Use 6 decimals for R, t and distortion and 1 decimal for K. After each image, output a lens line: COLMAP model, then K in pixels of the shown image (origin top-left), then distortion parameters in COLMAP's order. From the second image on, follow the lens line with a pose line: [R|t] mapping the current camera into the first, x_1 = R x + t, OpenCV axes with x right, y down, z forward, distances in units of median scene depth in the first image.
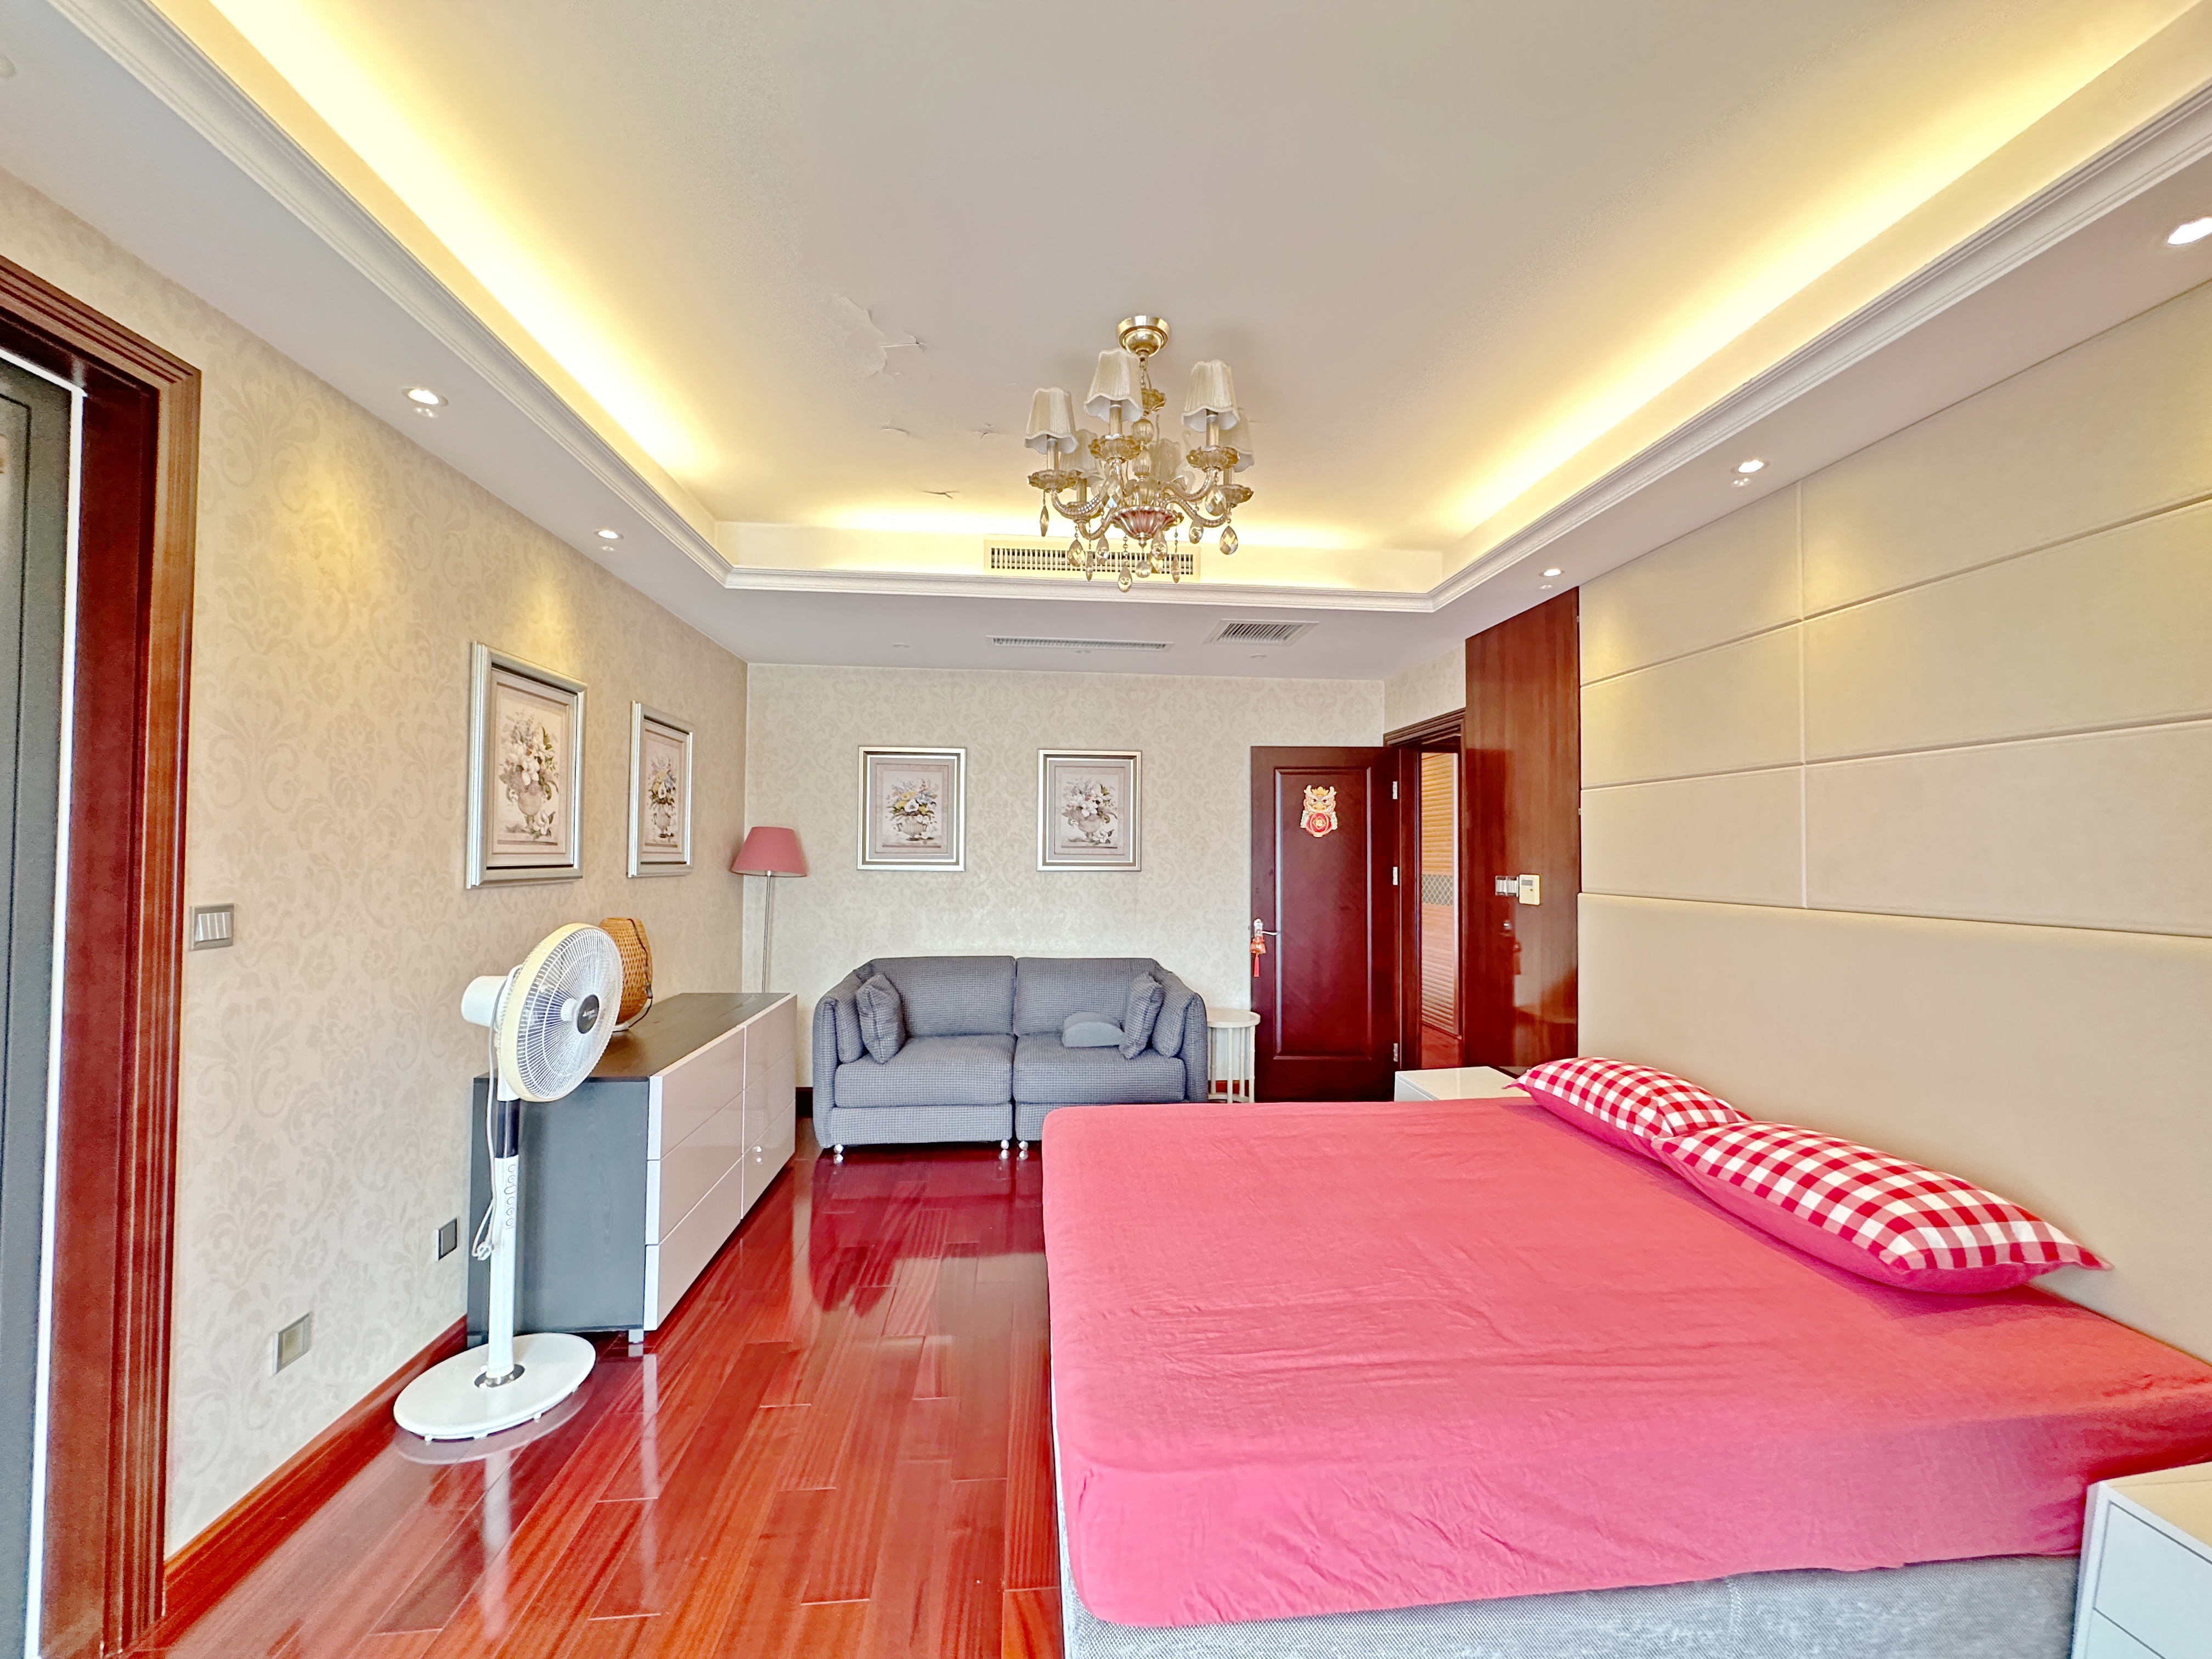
lens RADIAL K [[882.0, 0, 1109.2], [0, 882.0, 834.2], [0, 0, 1]] dist [-0.000686, -0.000005]
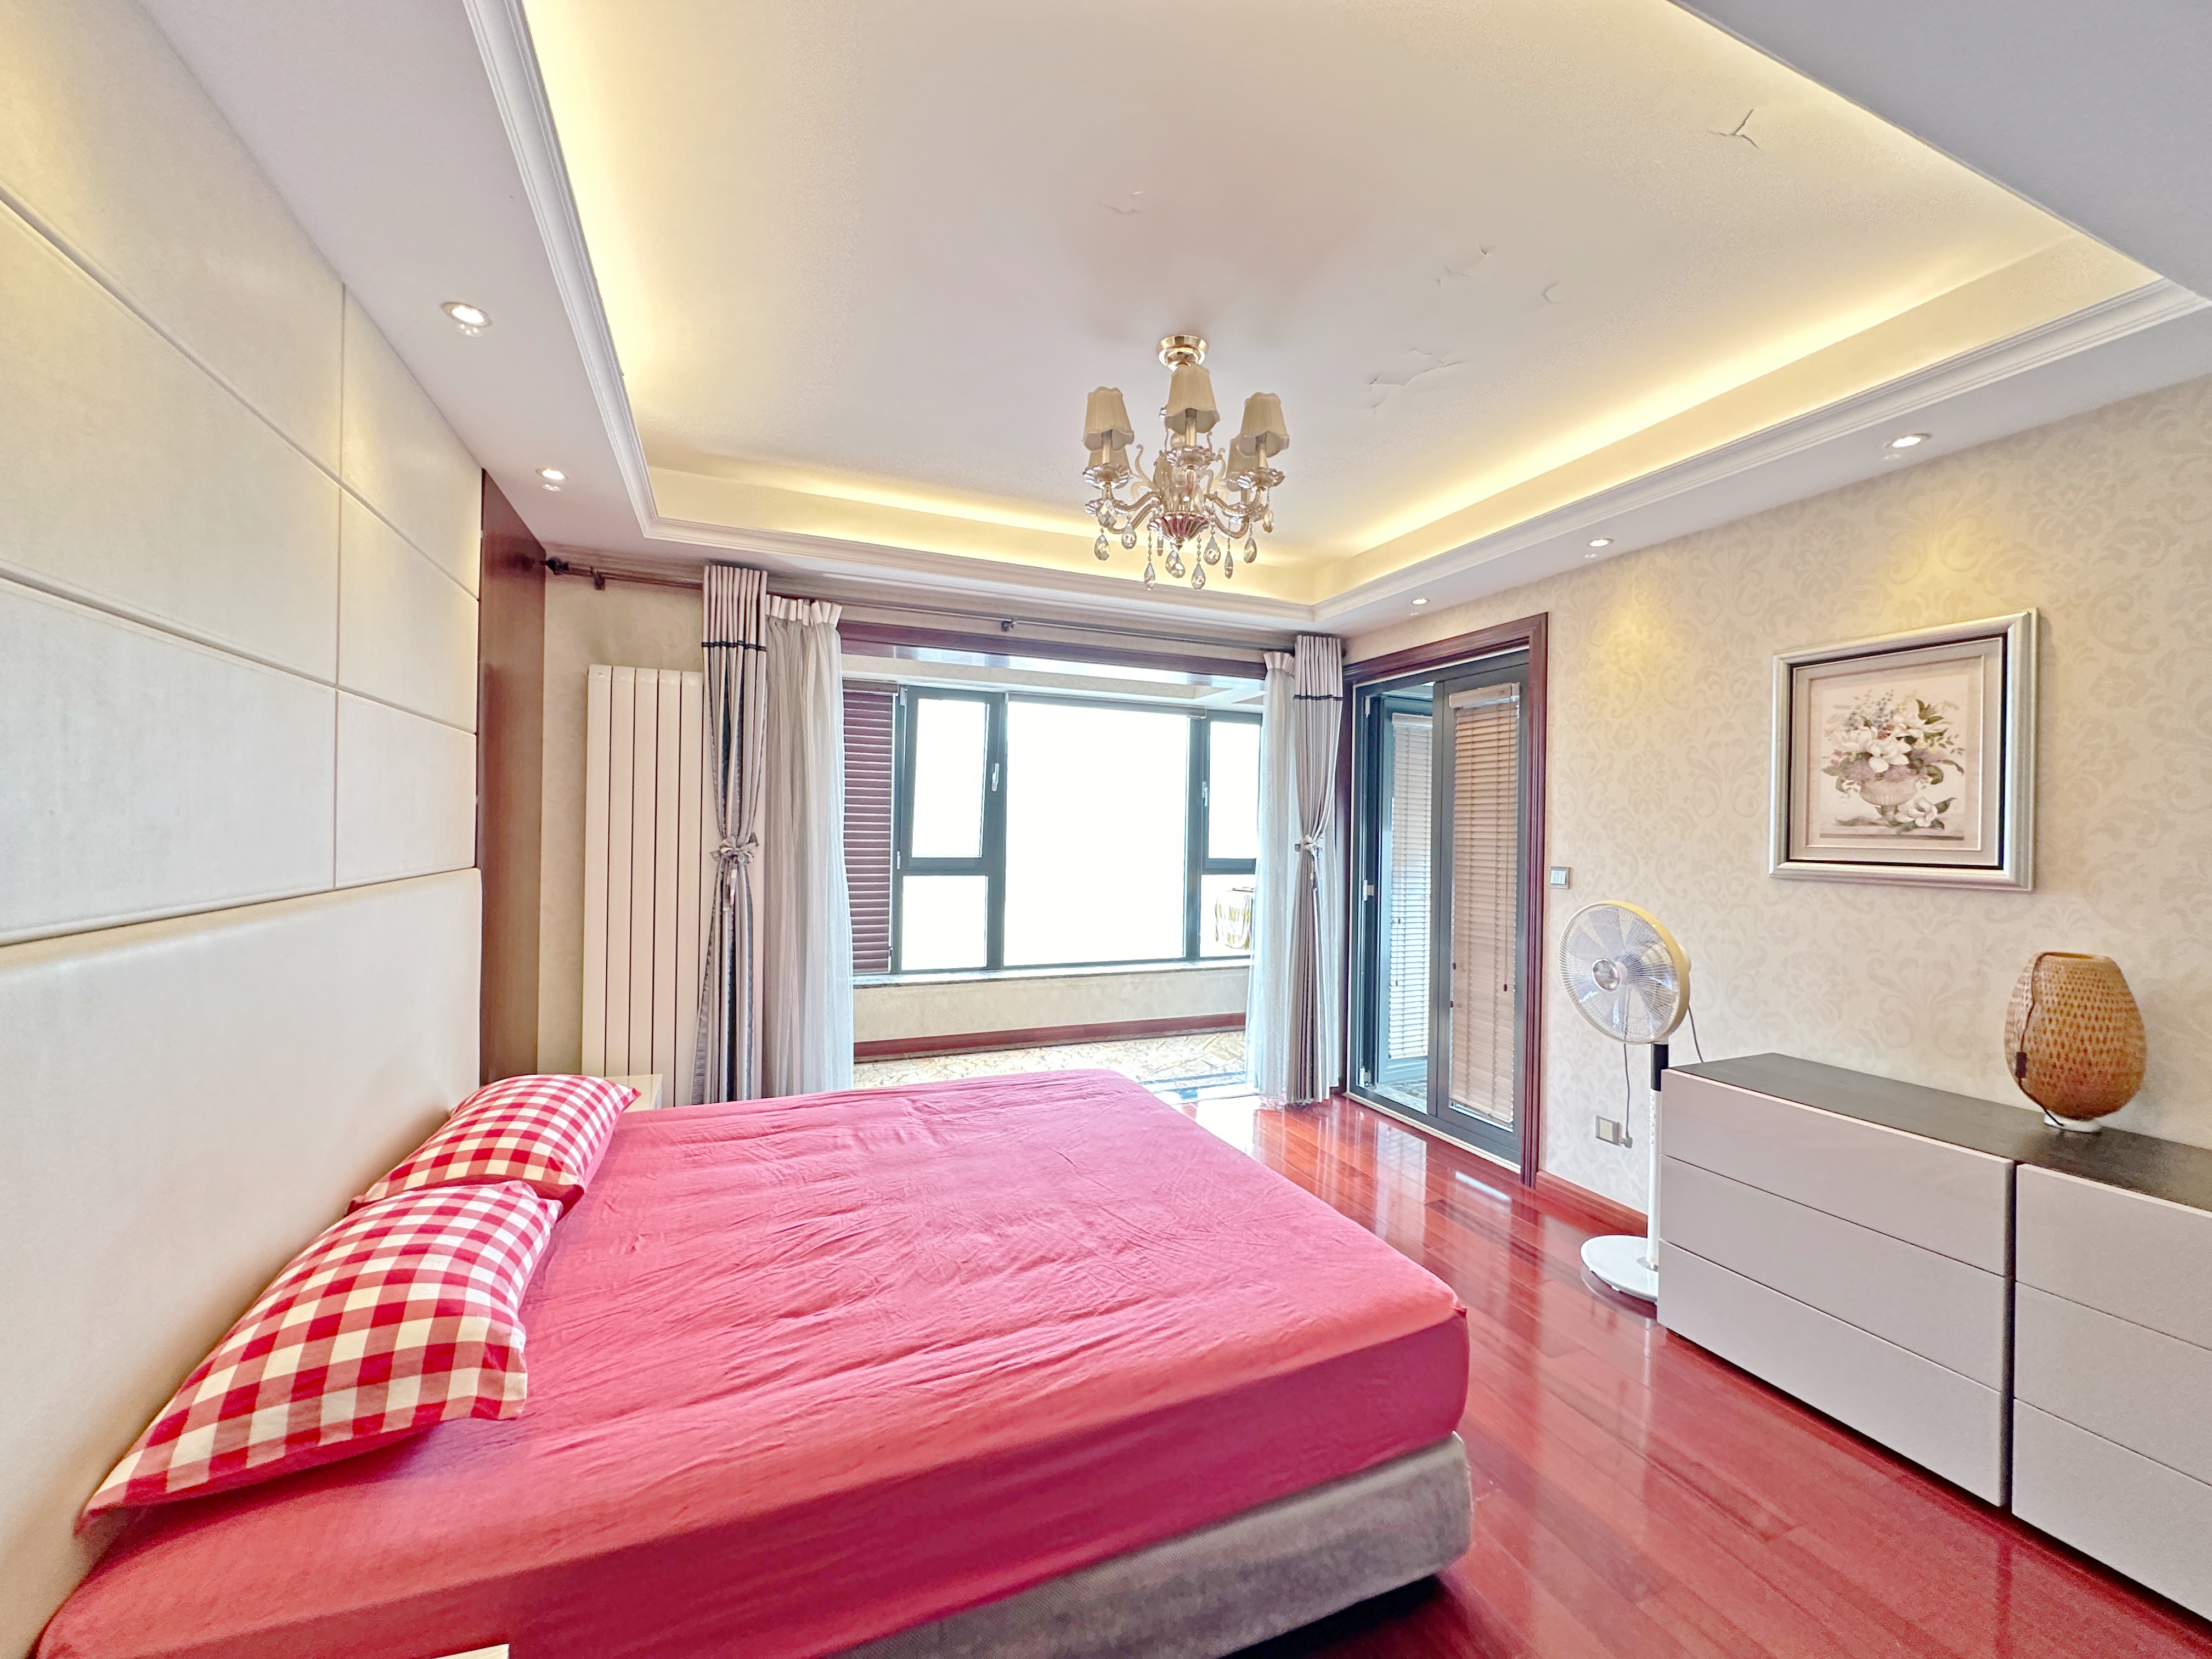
lens RADIAL K [[882.0, 0, 1110.7], [0, 882.0, 828.4], [0, 0, 1]] dist [-0.000686, -0.000005]
pose [[-0.951698, -0.021006, -0.306315, 0.469979], [-0.014785, 0.999635, -0.022615, 0.043460], [0.306679, -0.016994, -0.951661, 2.125765]]
